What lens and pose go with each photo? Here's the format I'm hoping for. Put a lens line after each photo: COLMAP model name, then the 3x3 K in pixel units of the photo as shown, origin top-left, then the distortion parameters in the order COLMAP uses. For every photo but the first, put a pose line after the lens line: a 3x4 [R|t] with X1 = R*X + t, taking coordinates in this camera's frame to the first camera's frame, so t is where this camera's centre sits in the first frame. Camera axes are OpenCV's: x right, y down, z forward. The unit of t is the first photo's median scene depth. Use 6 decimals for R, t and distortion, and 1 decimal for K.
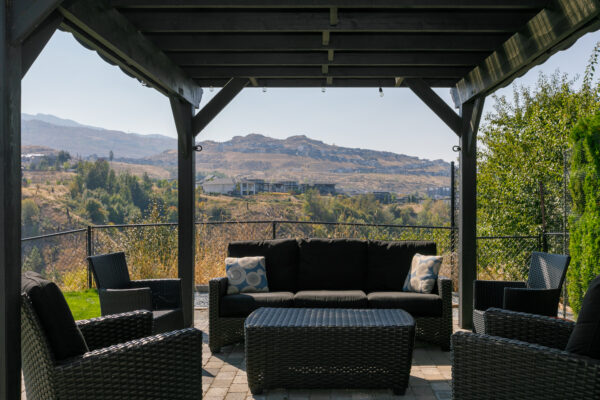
lens RADIAL K [[608.1, 0, 300.5], [0, 608.1, 199.9], [0, 0, 1]] dist [0.001317, 0.000000]
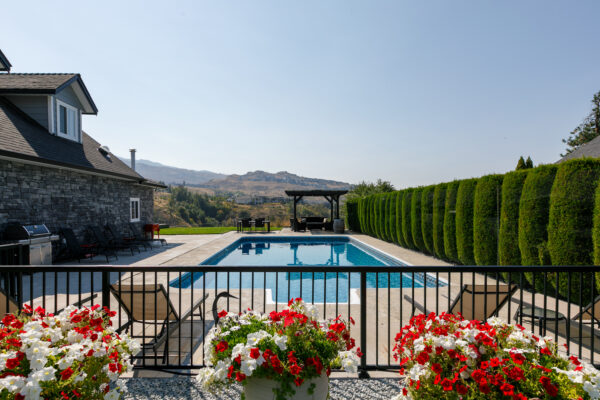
lens RADIAL K [[345.1, 0, 299.4], [0, 345.1, 204.7], [0, 0, 1]] dist [0.000042, 0.000031]
pose [[0.998833, 0.001300, 0.048285, -0.008620], [-0.001057, 0.999987, -0.005062, -0.001416], [-0.048291, 0.005006, 0.998821, -0.086051]]
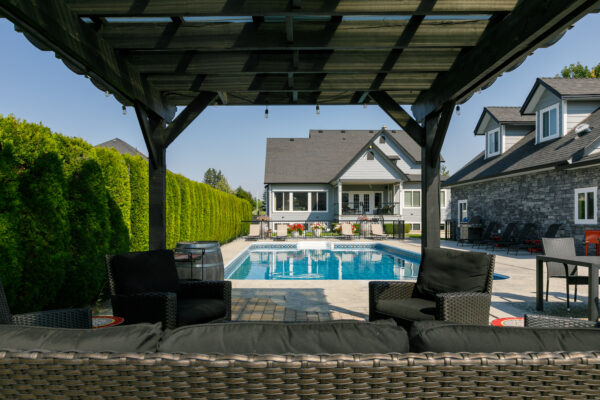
lens RADIAL K [[433.6, 0, 299.5], [0, 433.6, 202.4], [0, 0, 1]] dist [-0.000259, -0.000096]
pose [[-0.999815, 0.001116, -0.019213, 0.082743], [0.001866, 0.999236, -0.039037, 0.022830], [0.019155, -0.039065, -0.999053, 1.183725]]
